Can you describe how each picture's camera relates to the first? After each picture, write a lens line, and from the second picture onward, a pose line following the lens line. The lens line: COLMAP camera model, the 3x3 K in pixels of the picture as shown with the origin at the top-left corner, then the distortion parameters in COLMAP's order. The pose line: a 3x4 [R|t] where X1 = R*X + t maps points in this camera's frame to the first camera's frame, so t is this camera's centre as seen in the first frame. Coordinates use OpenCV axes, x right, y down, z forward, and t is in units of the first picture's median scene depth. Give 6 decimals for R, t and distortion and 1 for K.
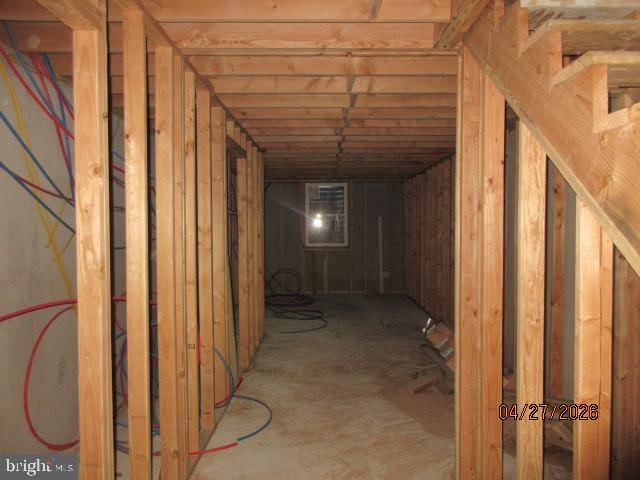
lens RADIAL K [[491.5, 0, 320.0], [0, 491.5, 240.0], [0, 0, 1]] dist [0.010615, 0.004673]
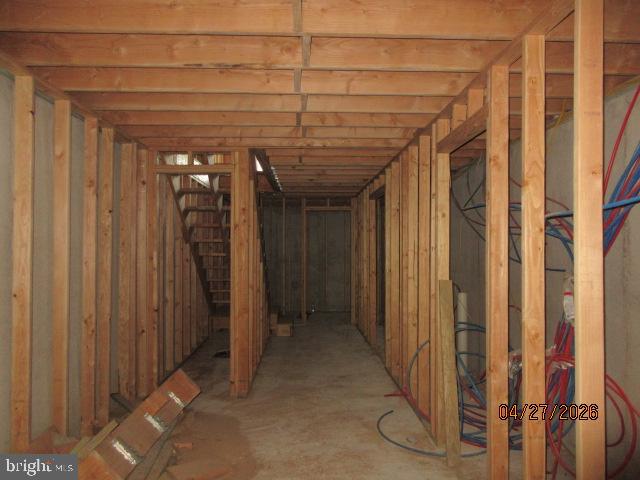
lens RADIAL K [[491.5, 0, 320.0], [0, 491.5, 240.0], [0, 0, 1]] dist [0.010615, 0.004673]
pose [[-0.999305, -0.000680, -0.037259, 0.063028], [-0.001598, 0.999696, 0.024610, -0.063420], [0.037231, 0.024652, -0.999003, 1.975746]]
